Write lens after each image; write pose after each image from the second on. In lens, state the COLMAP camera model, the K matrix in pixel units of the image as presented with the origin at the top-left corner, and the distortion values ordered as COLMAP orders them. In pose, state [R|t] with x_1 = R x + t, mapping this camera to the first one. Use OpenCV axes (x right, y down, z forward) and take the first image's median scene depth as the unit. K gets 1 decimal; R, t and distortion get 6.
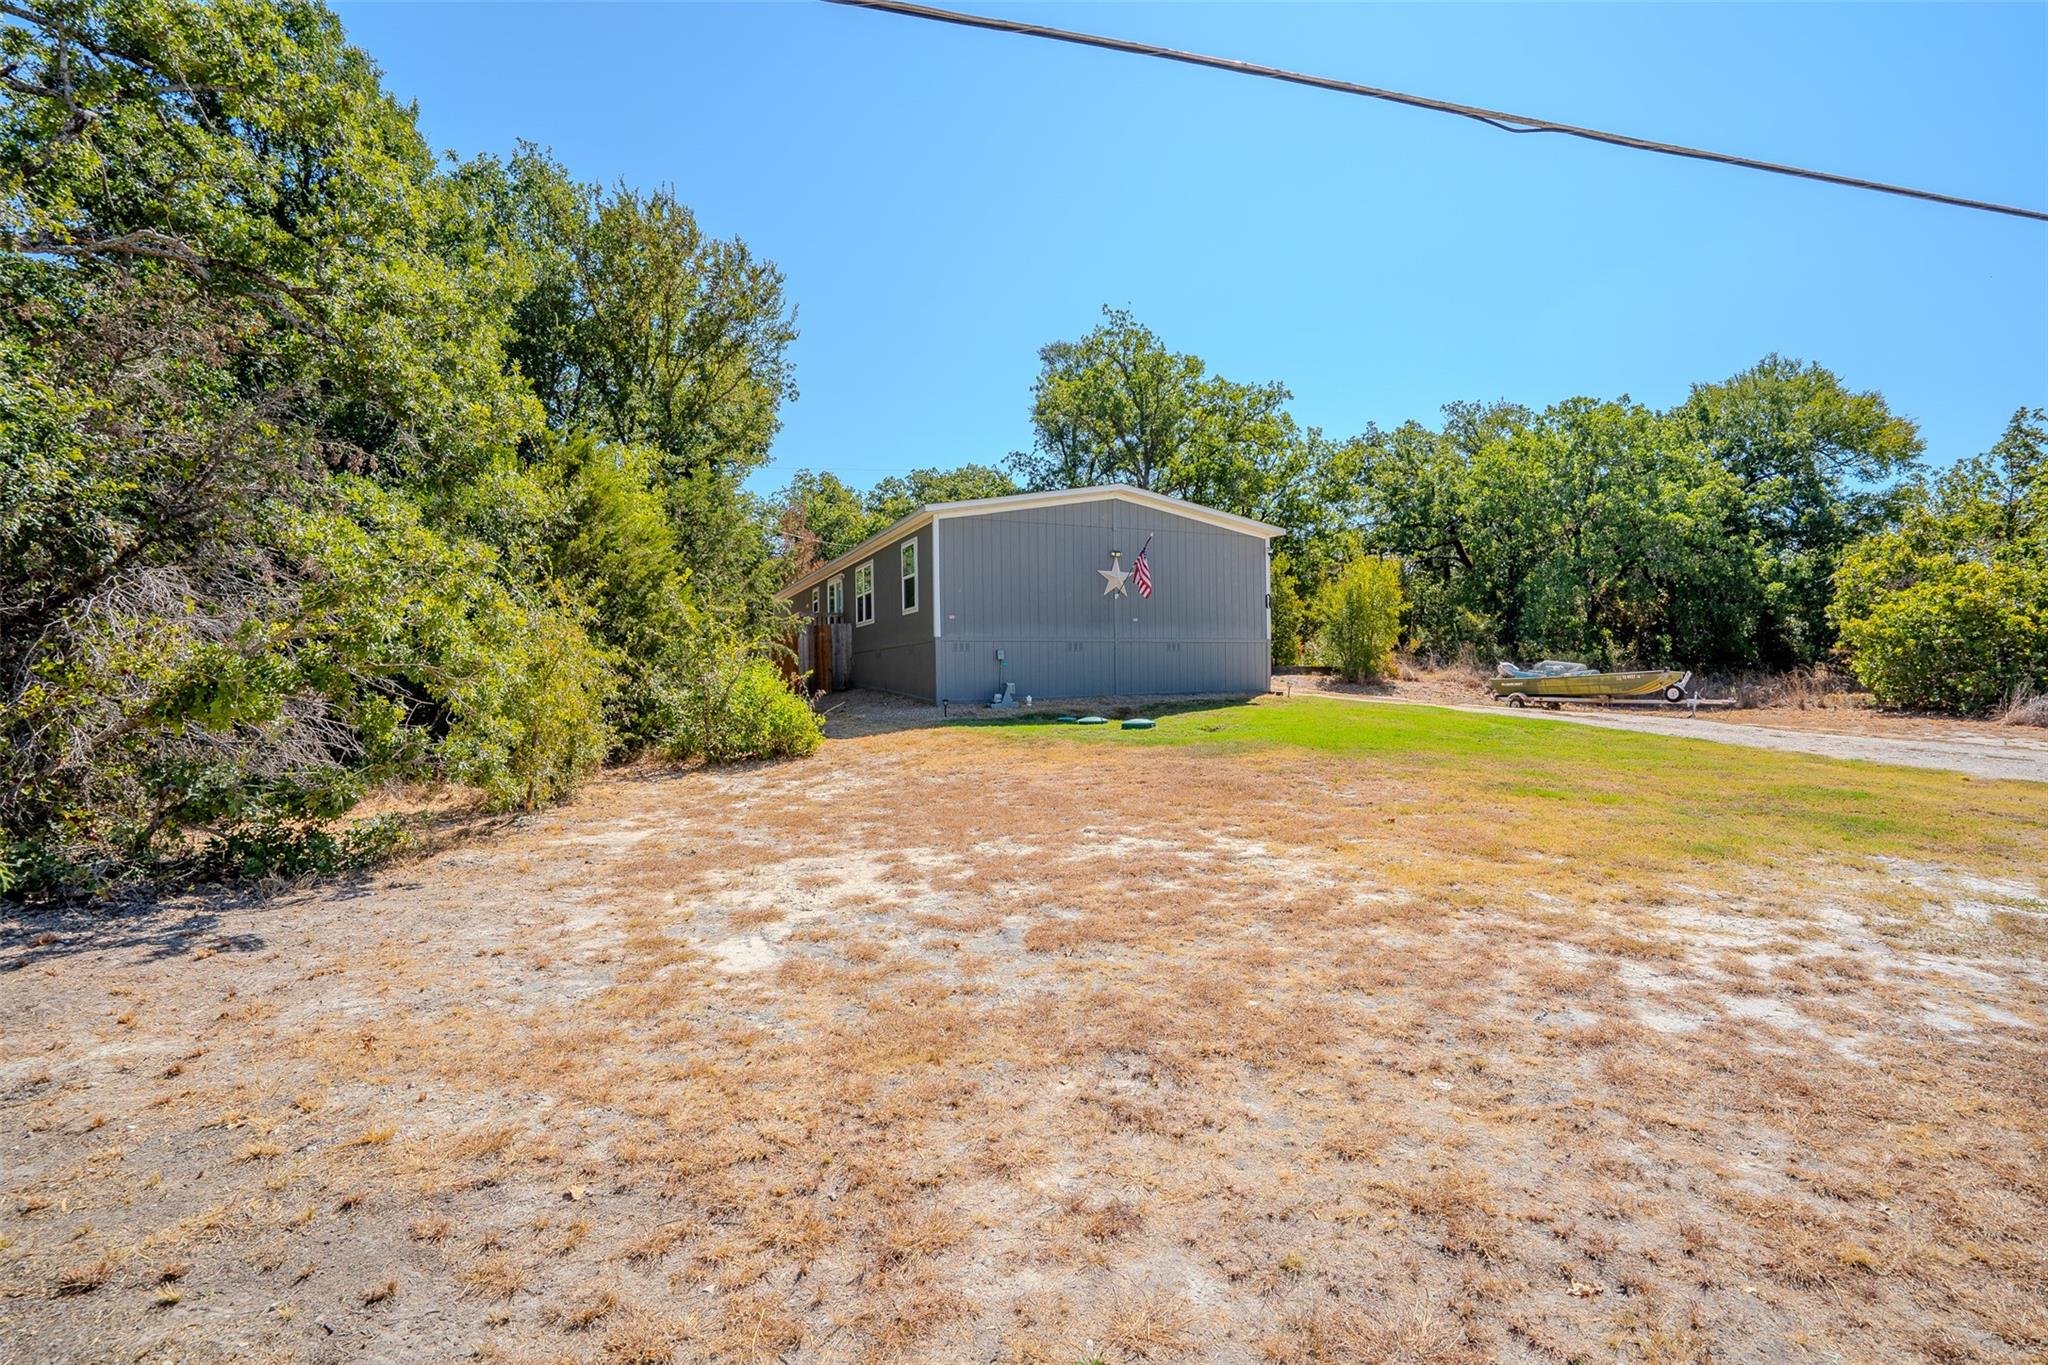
lens RADIAL K [[946.1, 0, 1020.7], [0, 946.1, 682.9], [0, 0, 1]] dist [-0.043997, 0.015985]
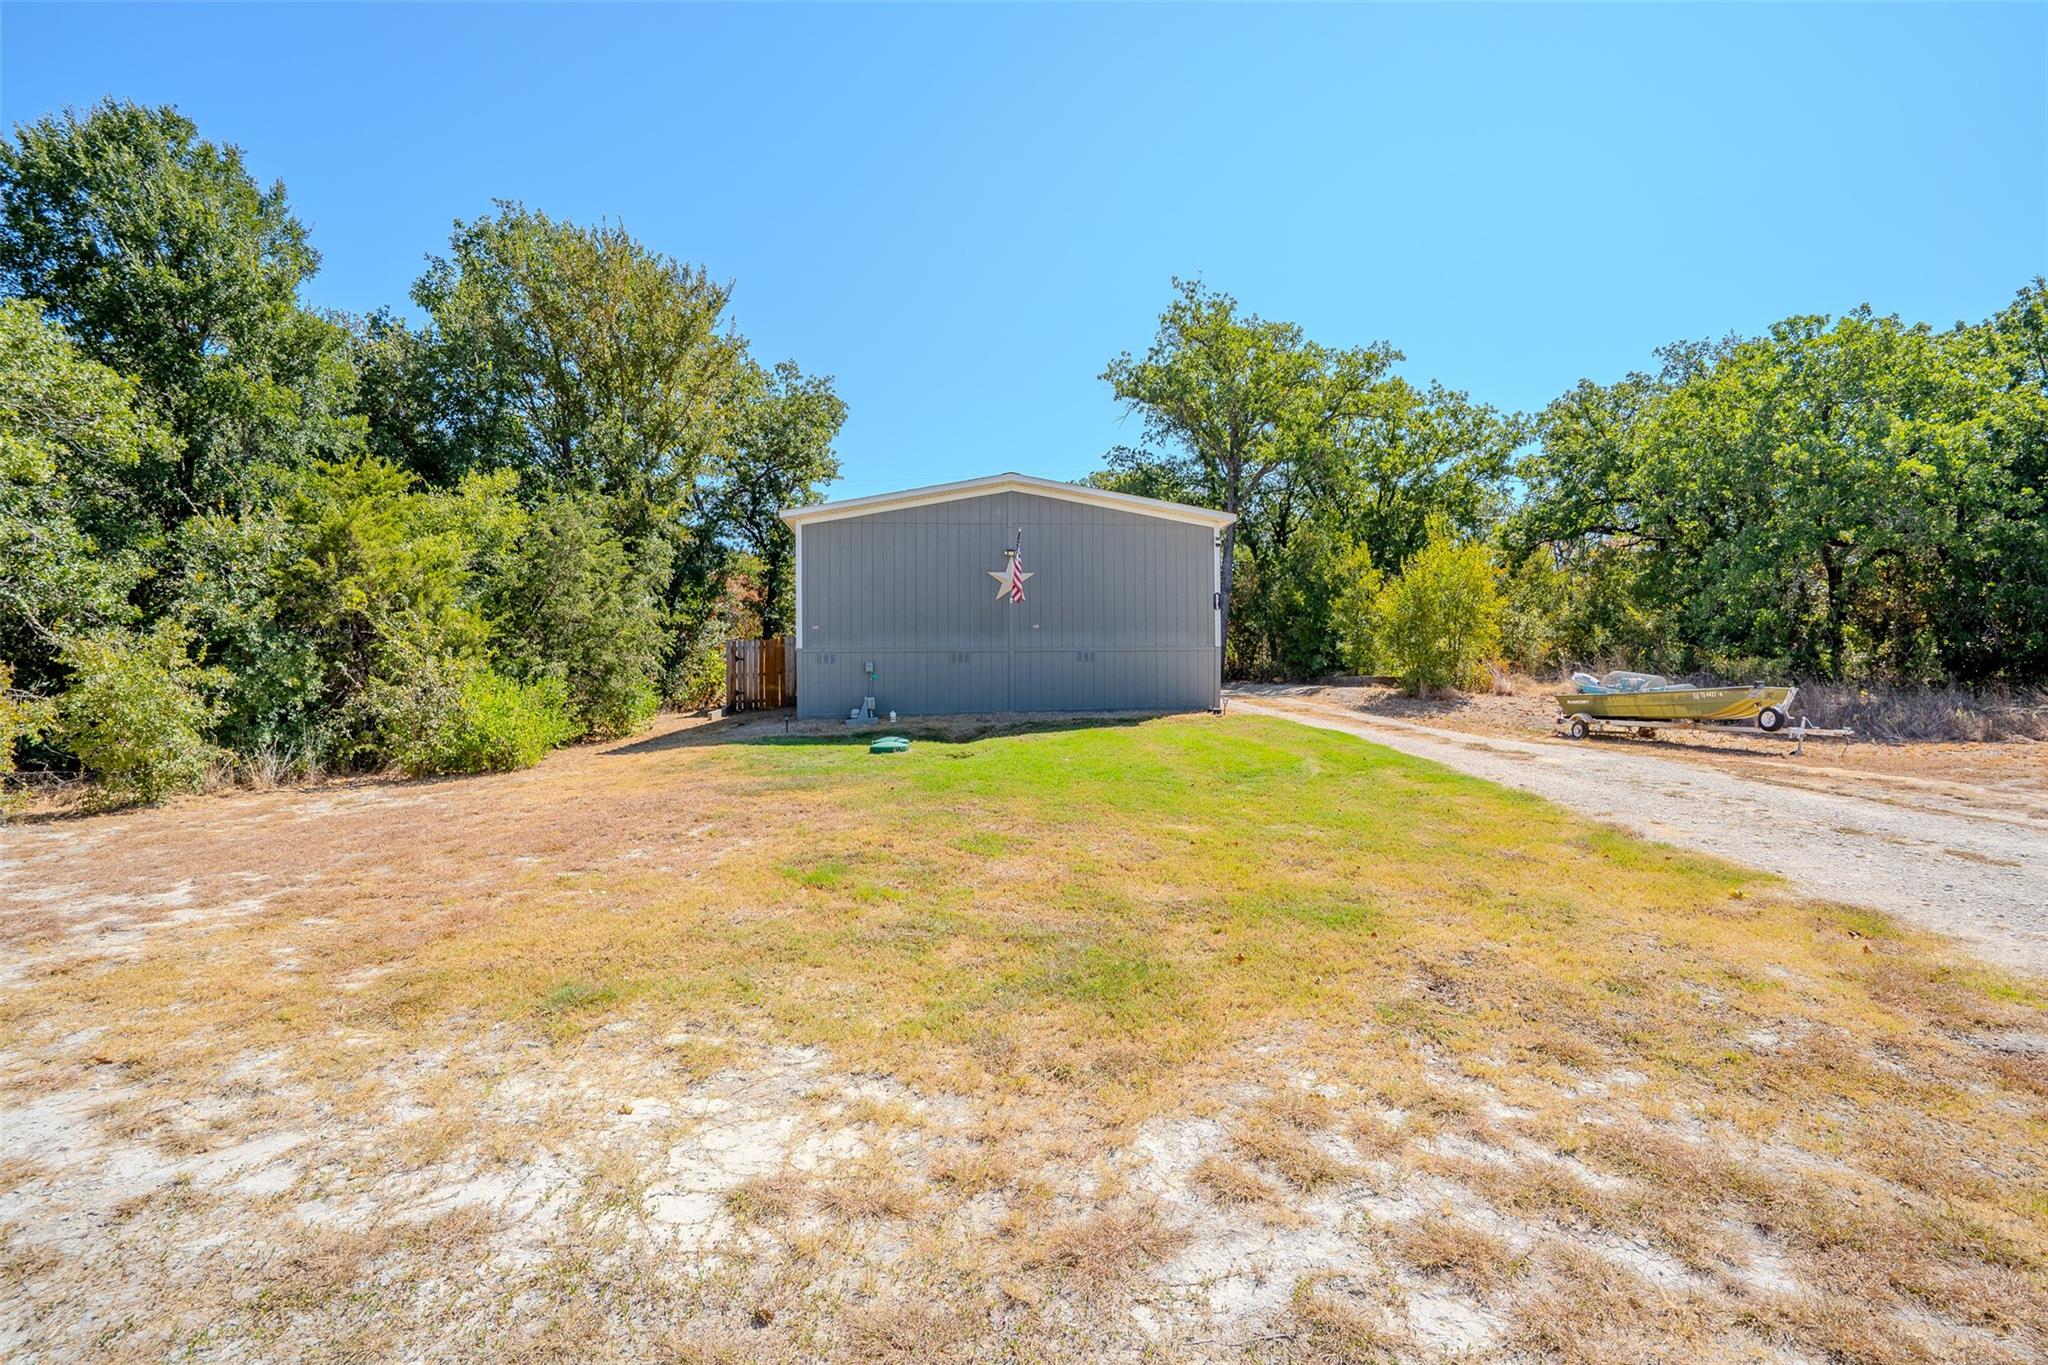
lens RADIAL K [[946.1, 0, 1014.7], [0, 946.1, 675.1], [0, 0, 1]] dist [-0.043997, 0.015985]
pose [[0.945130, 0.000329, -0.326696, 0.385773], [-0.004862, 0.999903, -0.013058, -0.009385], [0.326660, 0.013930, 0.945039, 0.154140]]
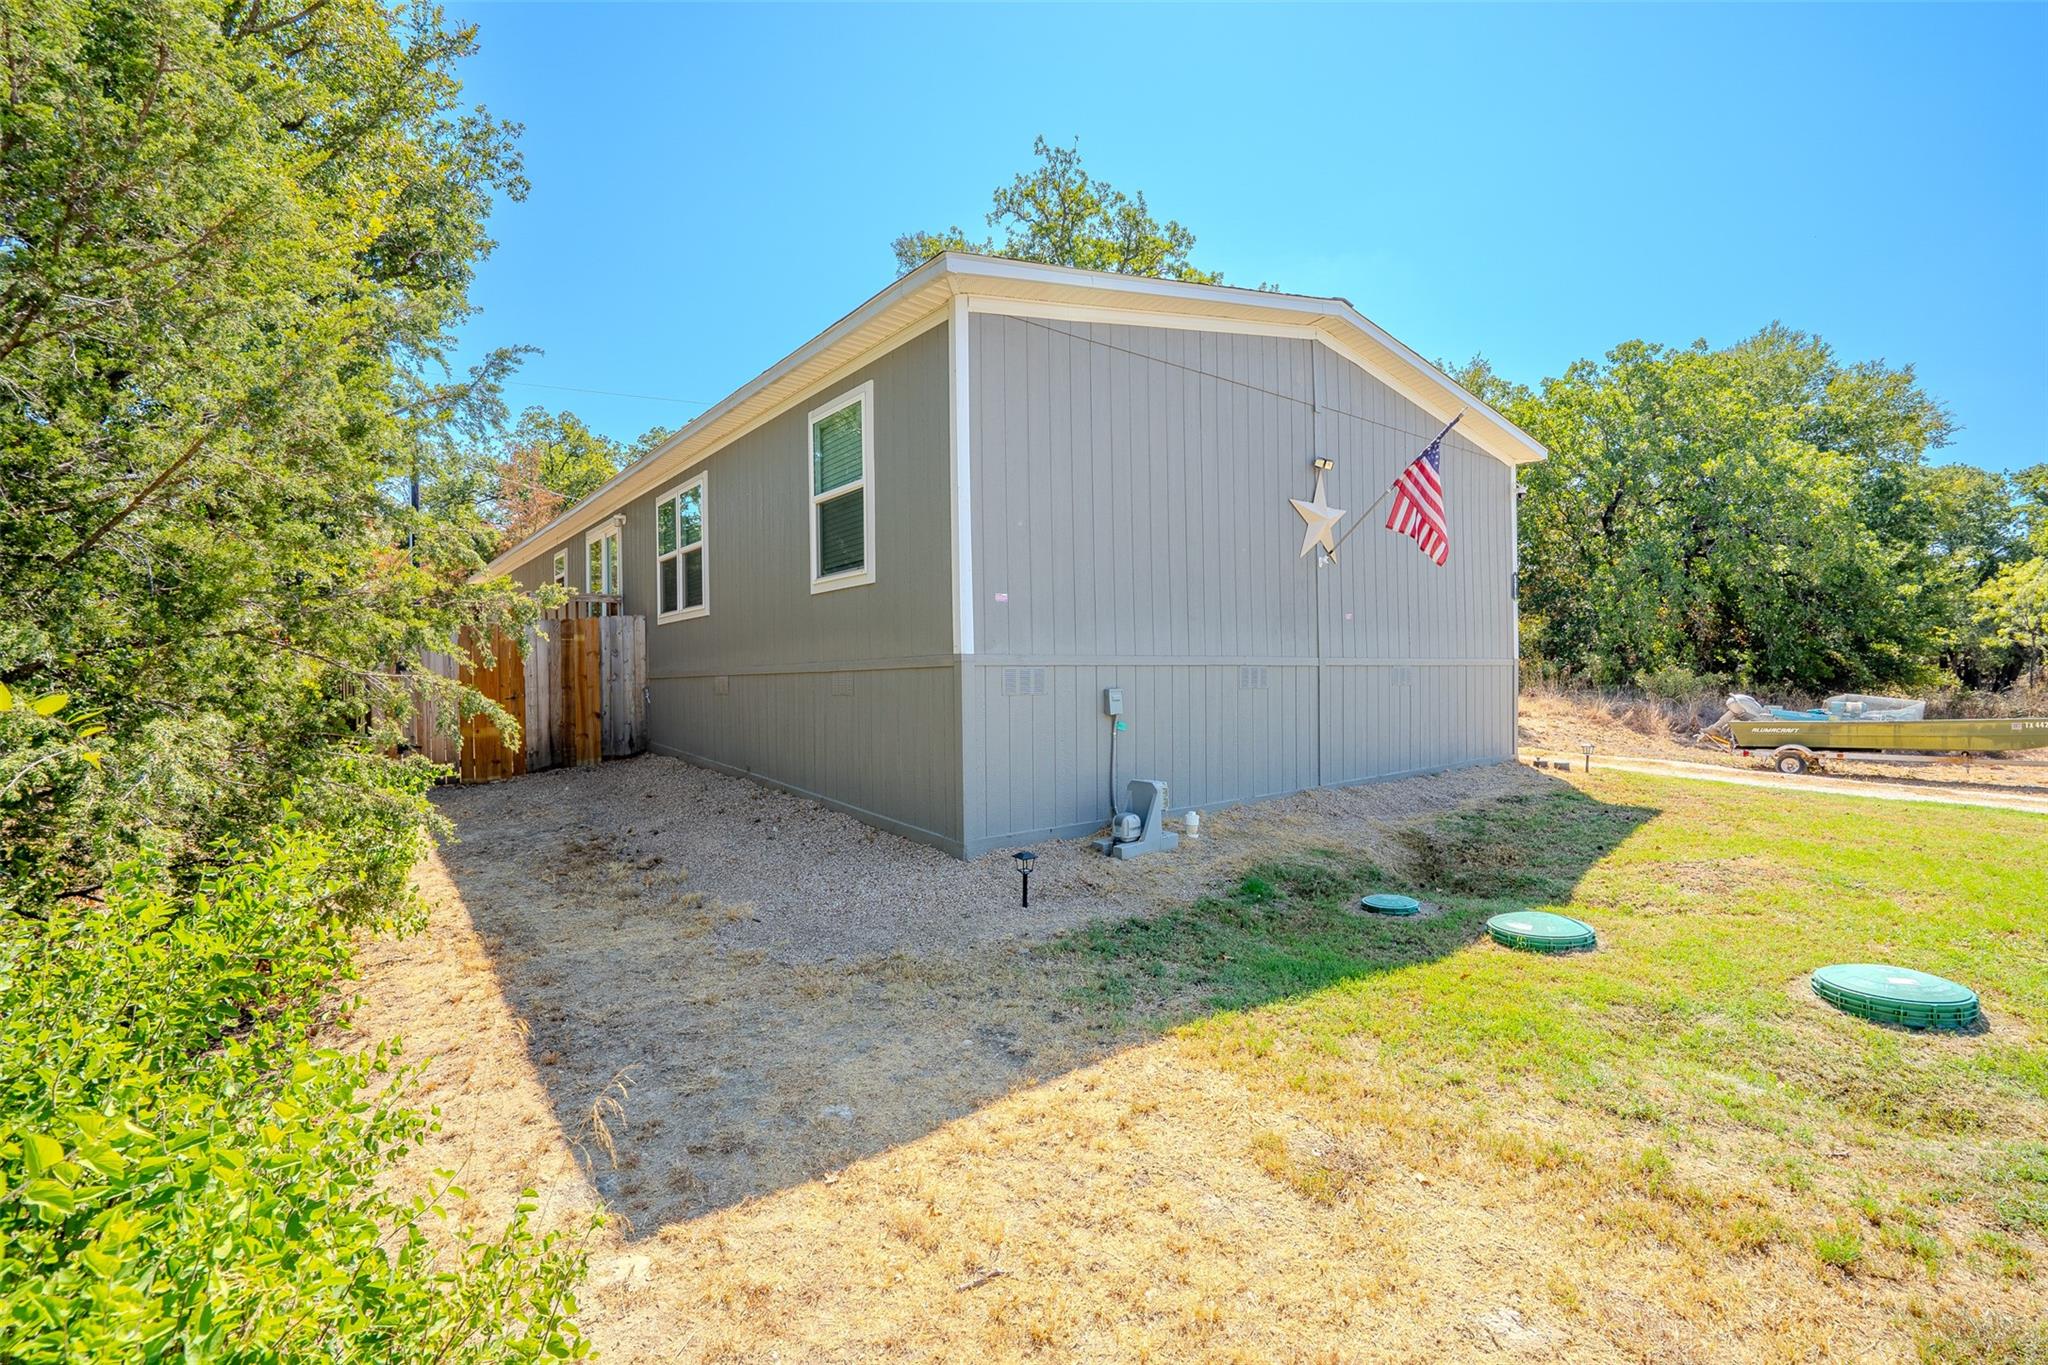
lens RADIAL K [[946.1, 0, 1023.7], [0, 946.1, 684.4], [0, 0, 1]] dist [-0.043997, 0.015985]
pose [[0.967503, -0.001310, 0.252855, -0.138446], [0.001466, 0.999999, -0.000429, -0.034057], [-0.252855, 0.000786, 0.967504, 0.597284]]
